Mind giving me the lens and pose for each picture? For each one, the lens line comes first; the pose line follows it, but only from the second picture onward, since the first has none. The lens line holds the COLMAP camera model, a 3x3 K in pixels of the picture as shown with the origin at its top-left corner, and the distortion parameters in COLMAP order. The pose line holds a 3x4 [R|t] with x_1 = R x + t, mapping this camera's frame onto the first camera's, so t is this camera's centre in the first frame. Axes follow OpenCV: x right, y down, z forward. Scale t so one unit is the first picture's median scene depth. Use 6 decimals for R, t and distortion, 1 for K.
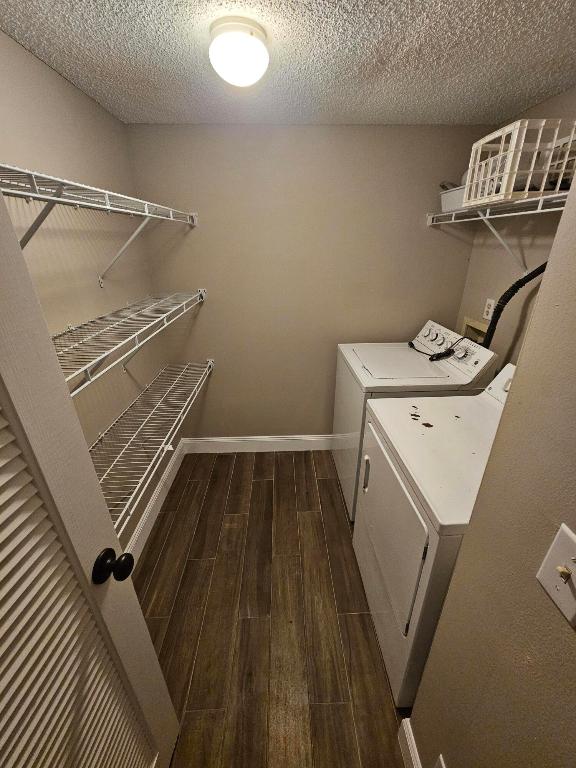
lens RADIAL K [[315.5, 0, 293.3], [0, 315.5, 381.3], [0, 0, 1]] dist [0.001552, 0.000087]
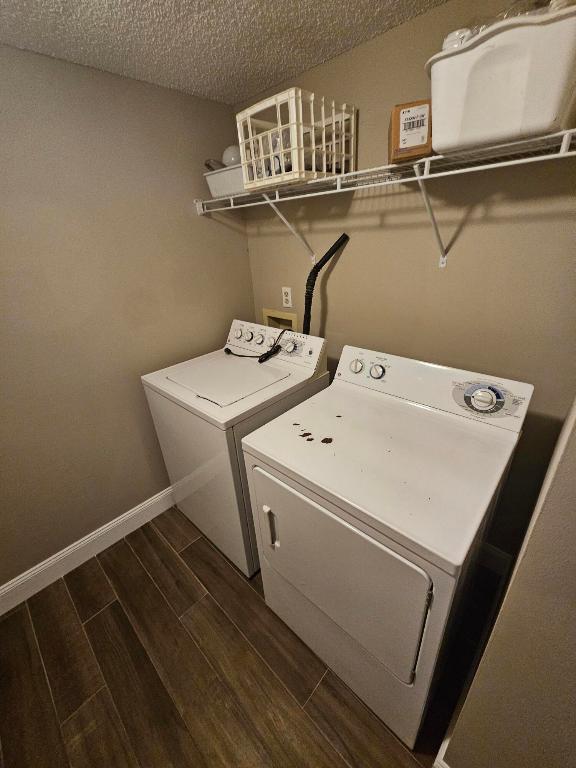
lens RADIAL K [[315.5, 0, 293.3], [0, 315.5, 381.3], [0, 0, 1]] dist [0.001552, 0.000087]
pose [[0.714371, -0.329094, 0.617553, -0.083344], [0.327972, 0.937040, 0.119958, -0.107077], [-0.618149, 0.116846, 0.777328, 0.283848]]
